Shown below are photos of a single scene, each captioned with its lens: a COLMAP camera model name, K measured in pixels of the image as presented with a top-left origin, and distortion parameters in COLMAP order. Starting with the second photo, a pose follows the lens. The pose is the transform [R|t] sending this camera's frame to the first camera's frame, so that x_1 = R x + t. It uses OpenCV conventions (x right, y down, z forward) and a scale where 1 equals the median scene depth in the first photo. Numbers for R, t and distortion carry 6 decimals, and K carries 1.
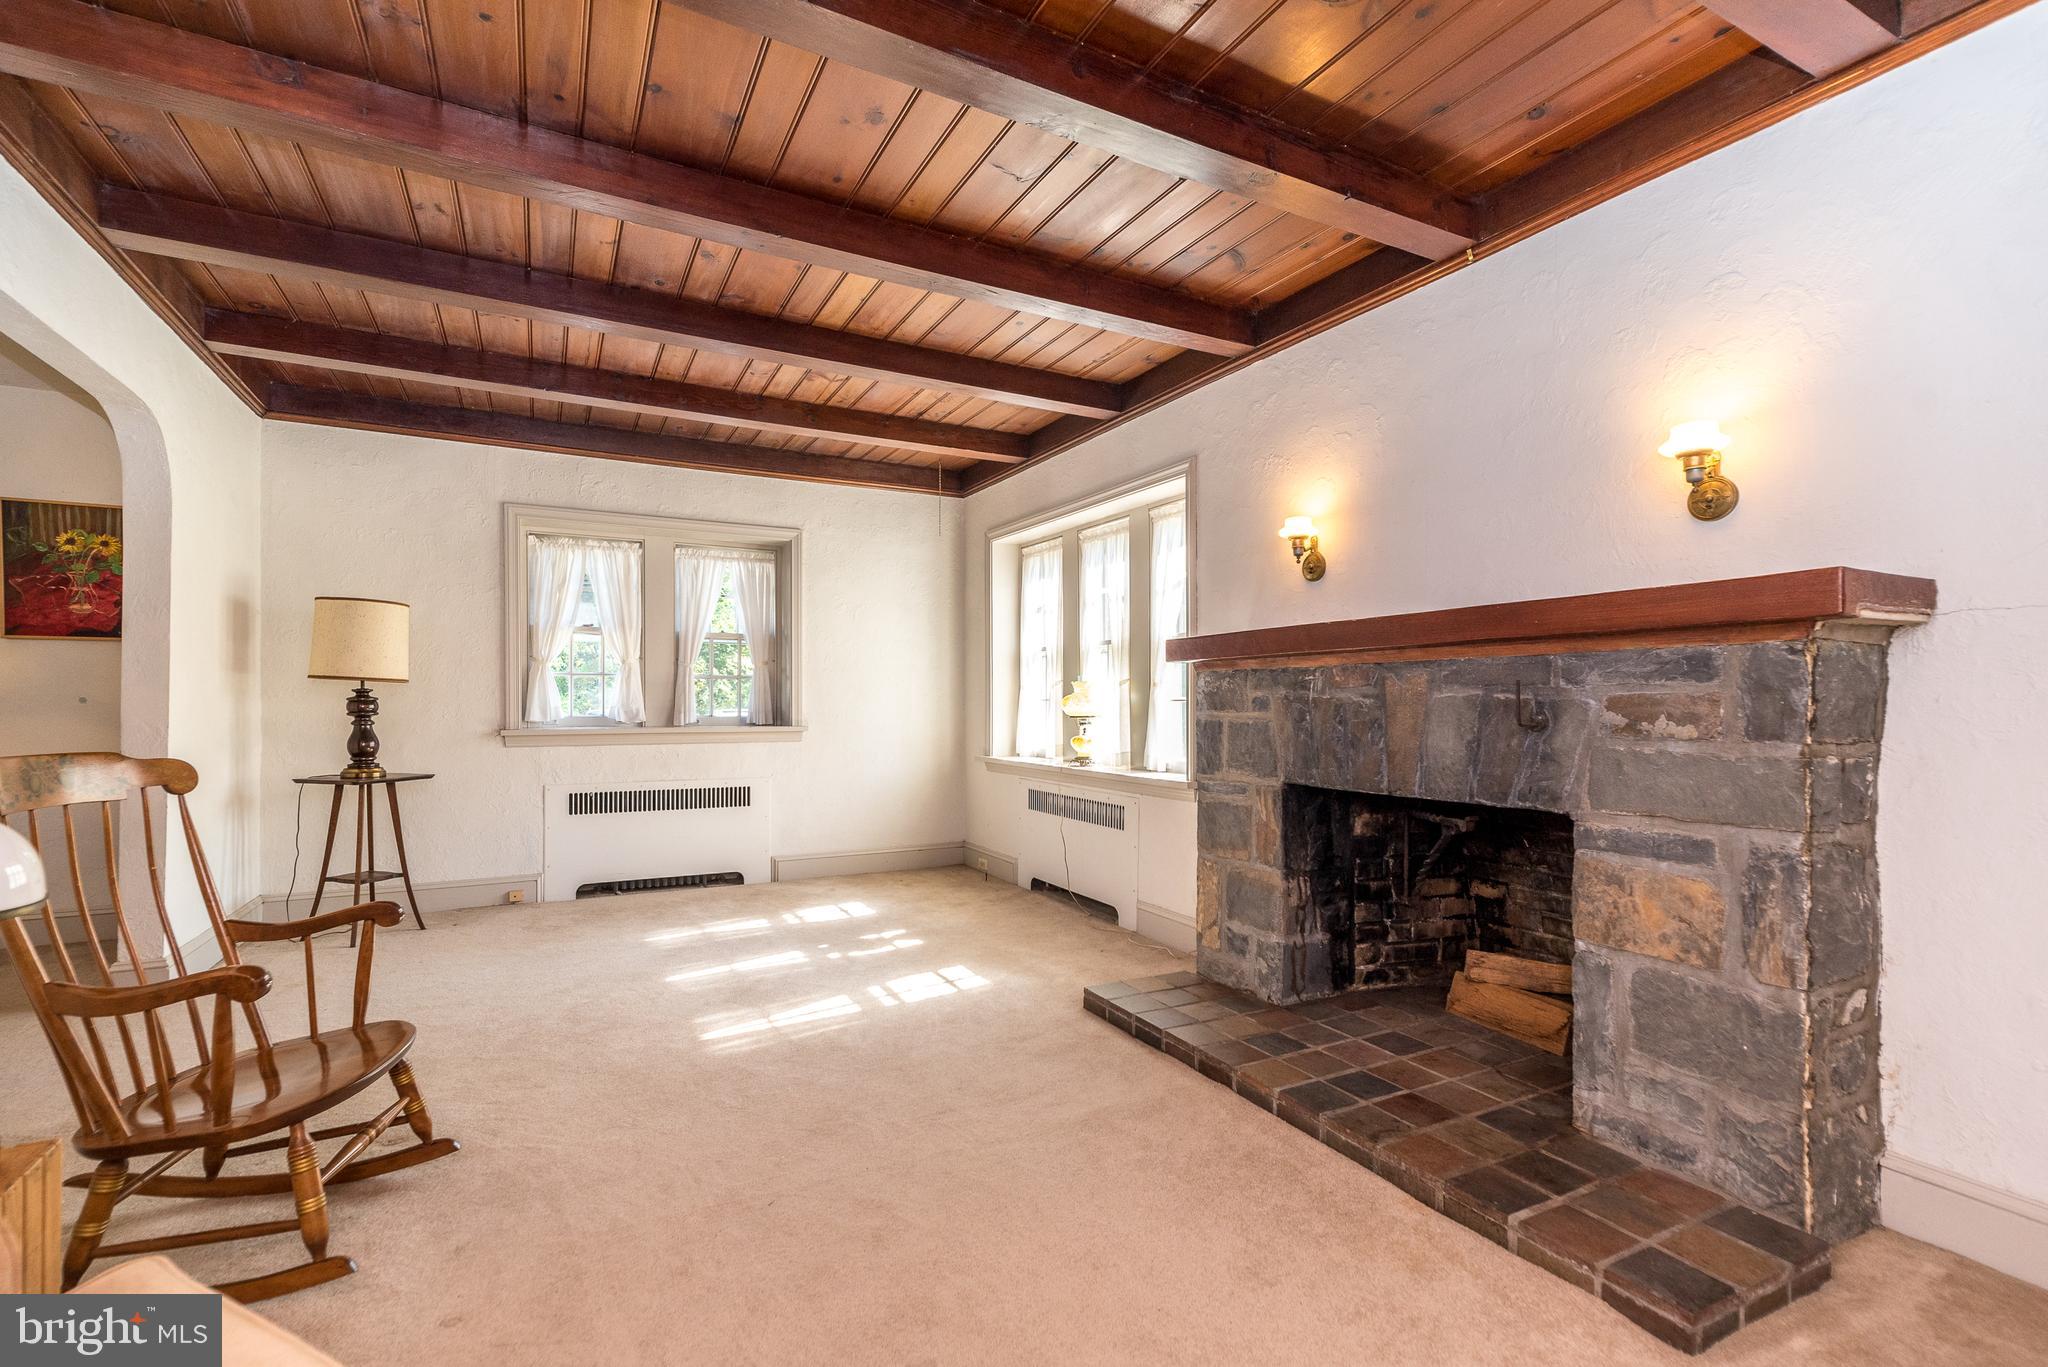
lens RADIAL K [[900.0, 0, 1019.5], [0, 900.0, 700.2], [0, 0, 1]] dist [0.010227, 0.001266]
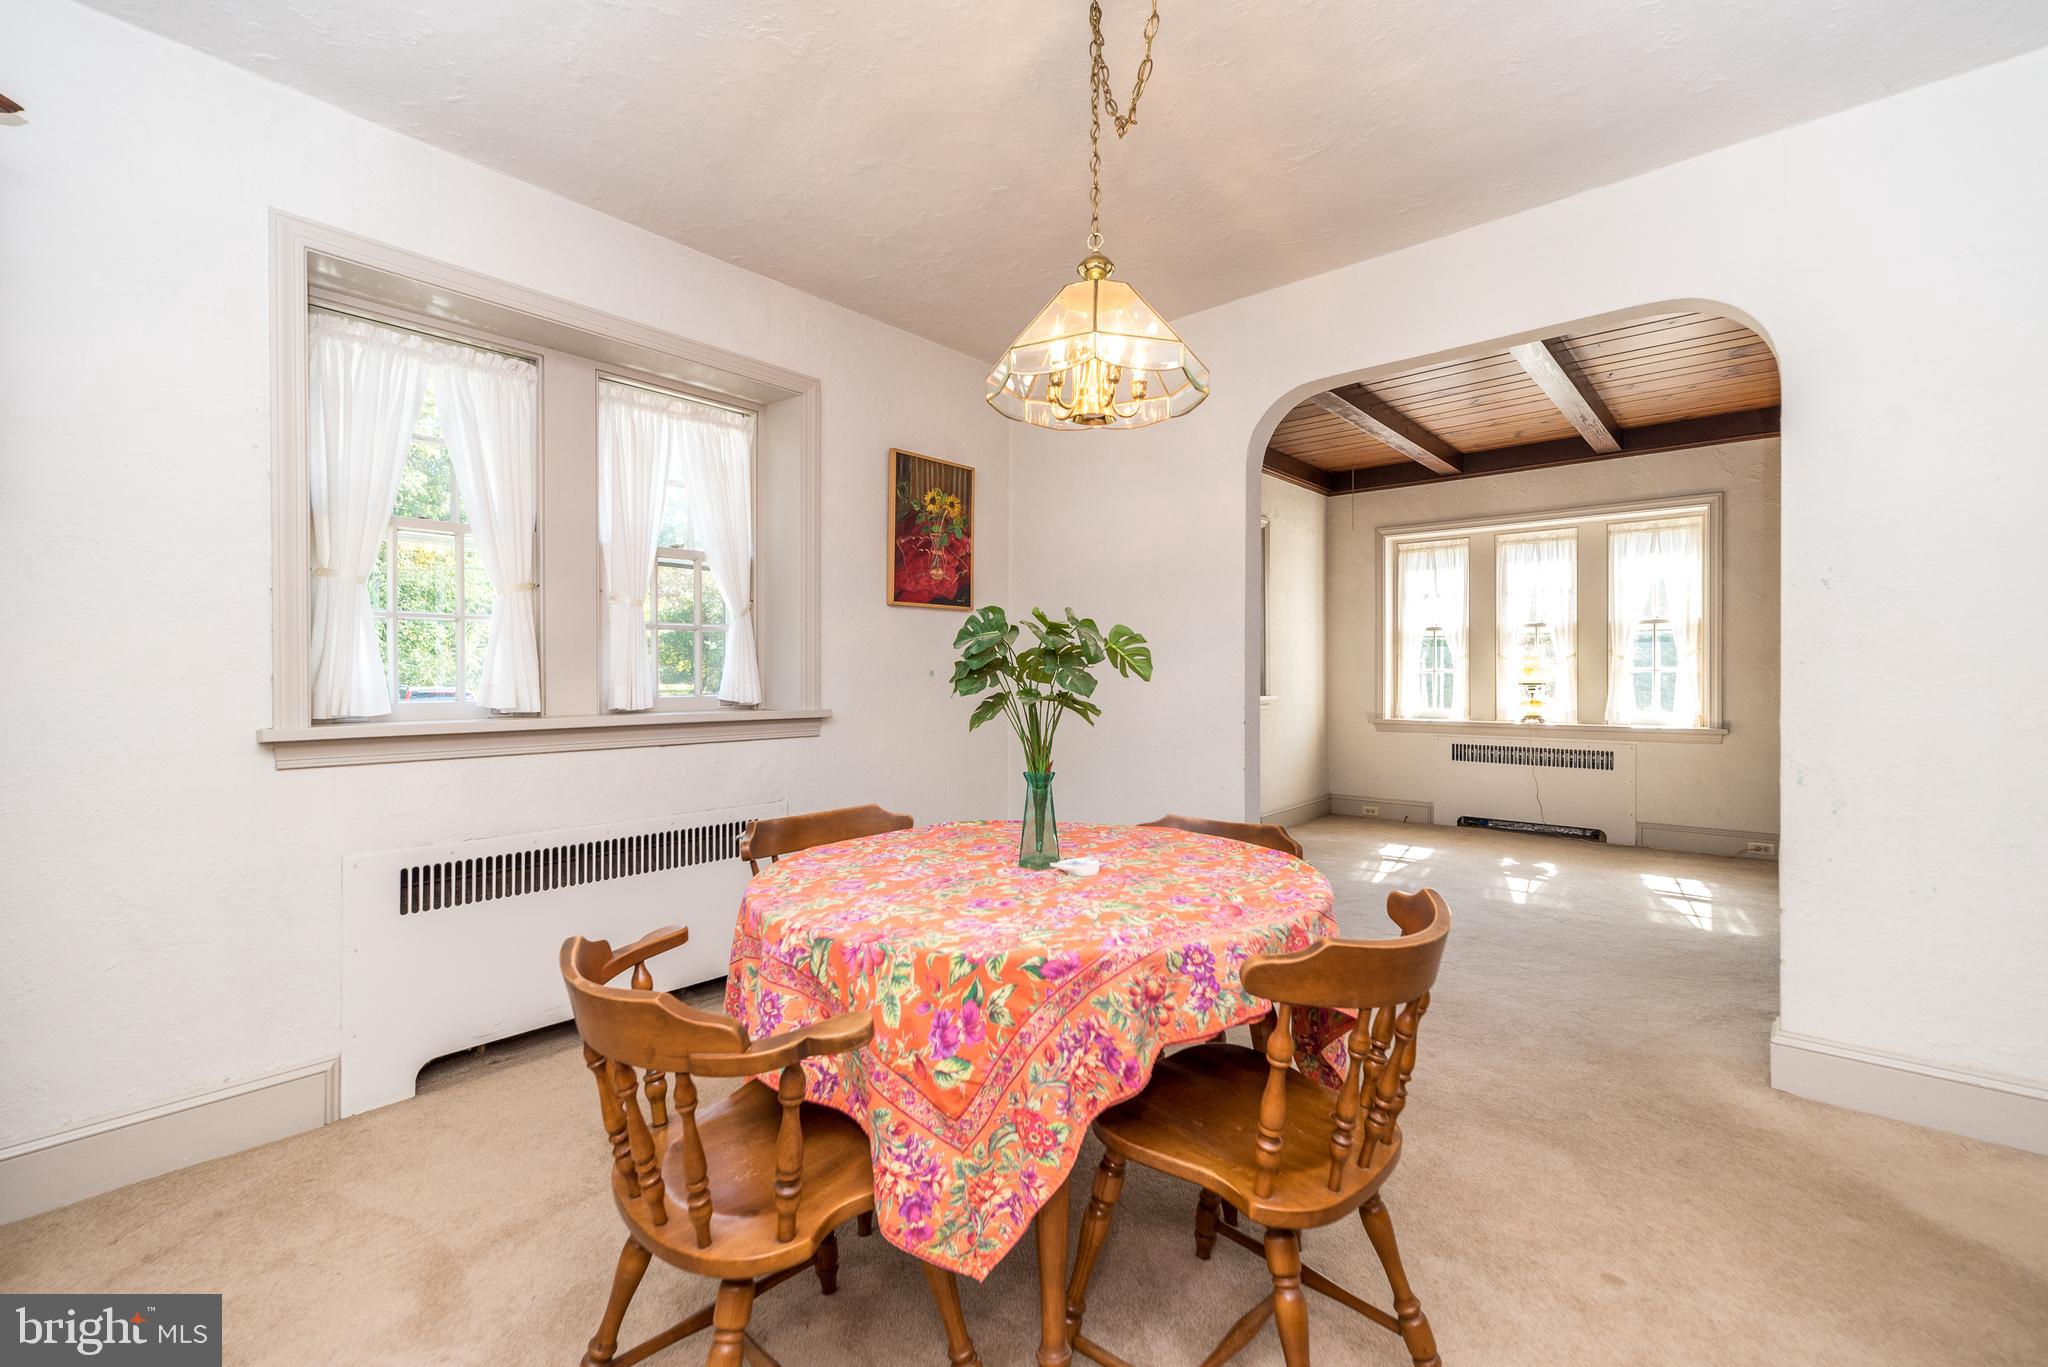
lens RADIAL K [[900.0, 0, 1009.1], [0, 900.0, 679.1], [0, 0, 1]] dist [0.010227, 0.001266]
pose [[0.926113, -0.007818, 0.377166, -1.005618], [0.007430, 0.999969, 0.002484, 0.003655], [-0.377174, 0.000502, 0.926142, 0.096041]]
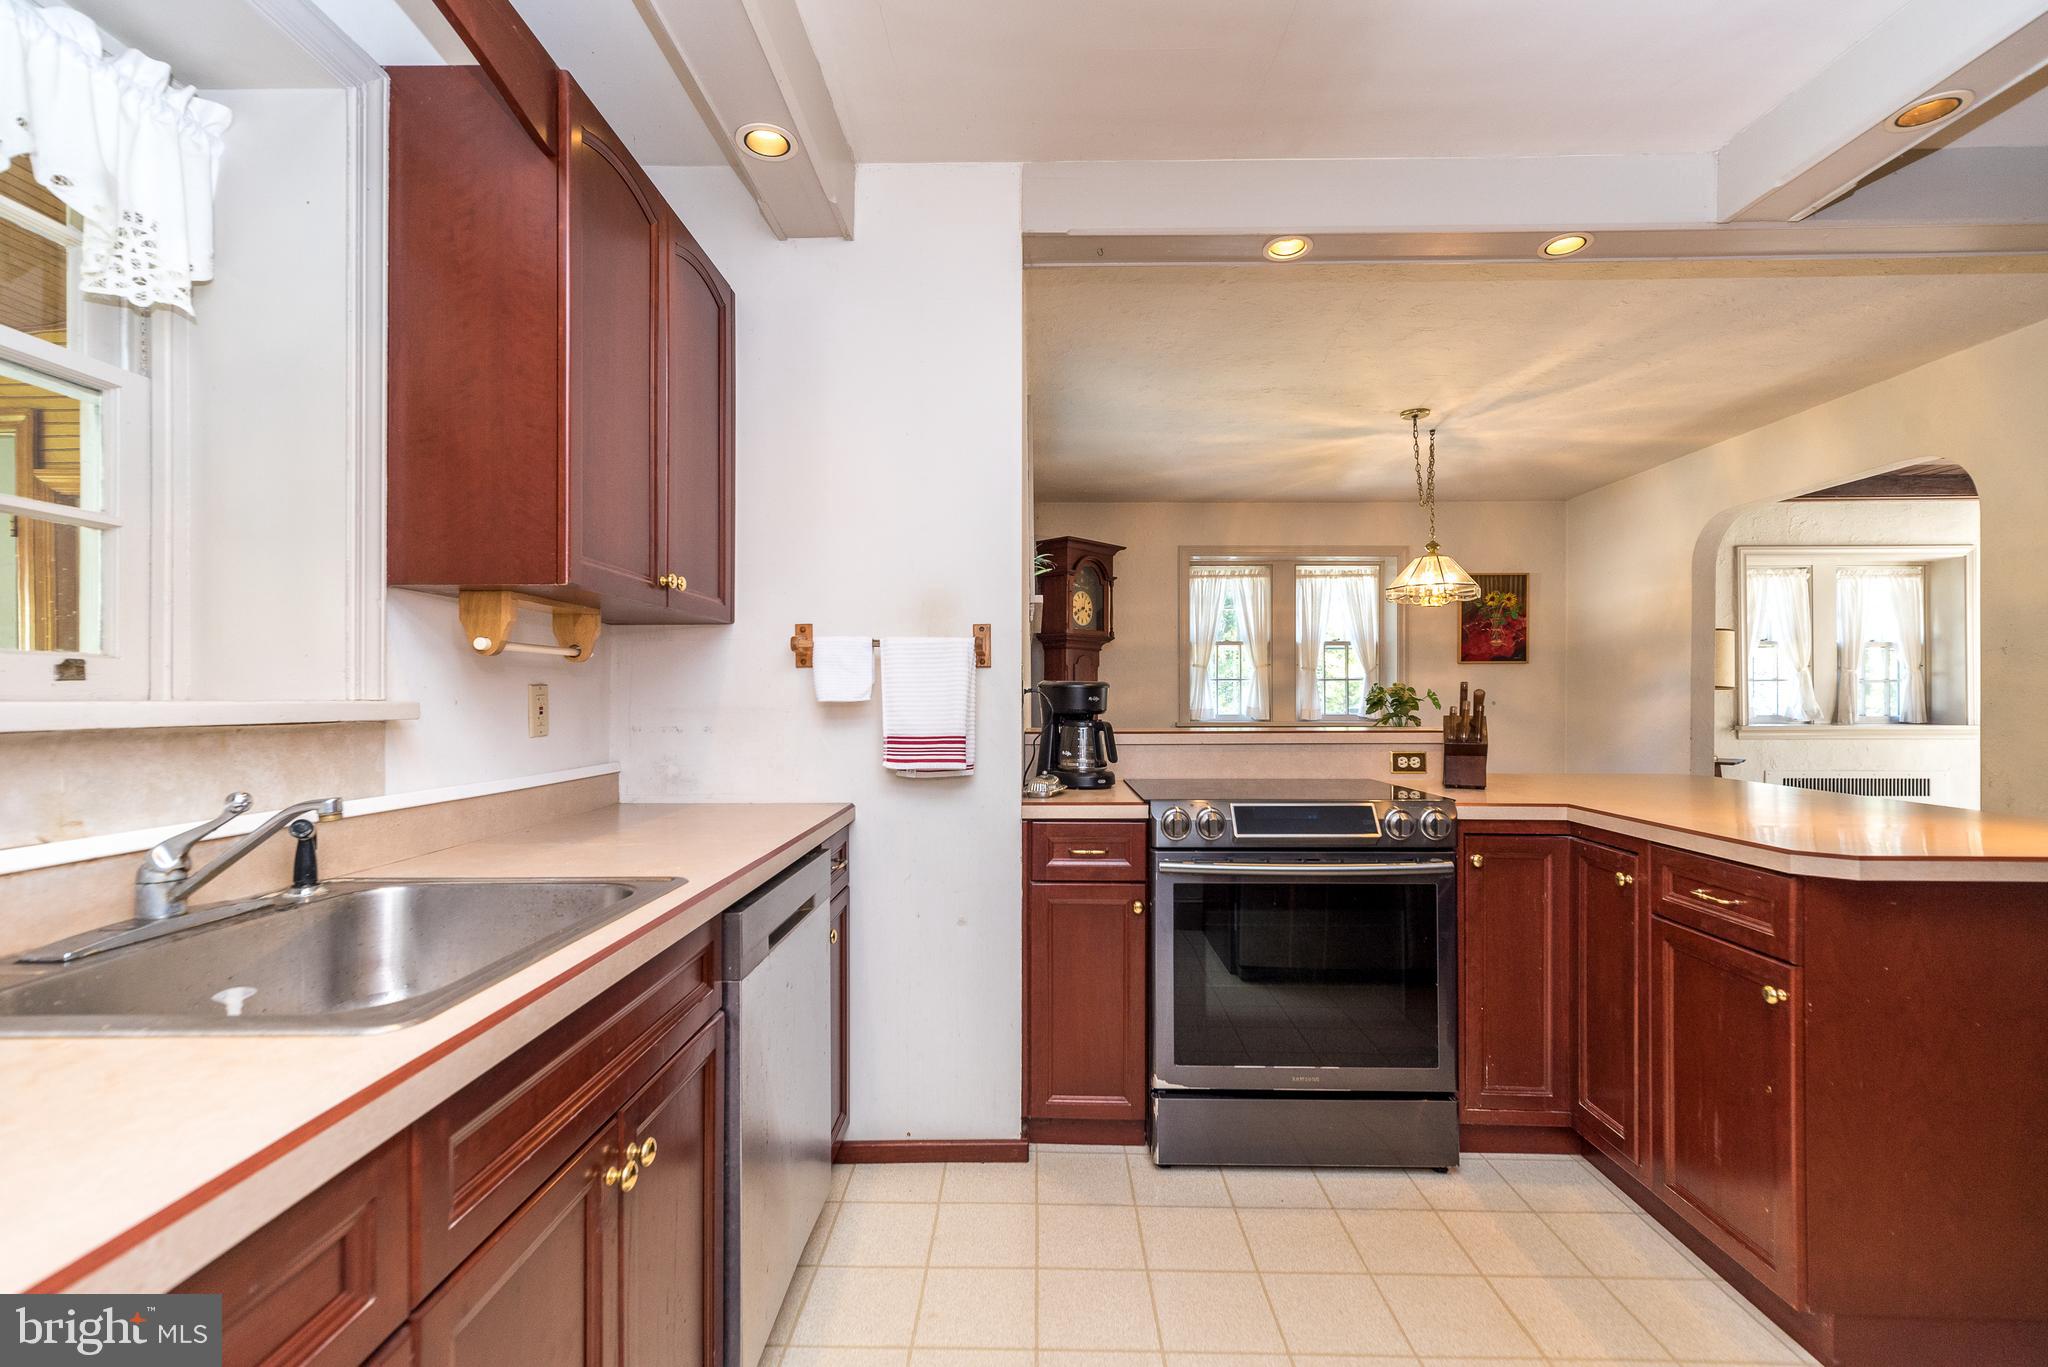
lens RADIAL K [[900.0, 0, 1033.1], [0, 900.0, 695.7], [0, 0, 1]] dist [0.010227, 0.001266]
pose [[0.888710, -0.007353, -0.458411, -0.789663], [0.004324, 0.999961, -0.007656, -0.002989], [0.458450, 0.004822, 0.888707, -0.530709]]
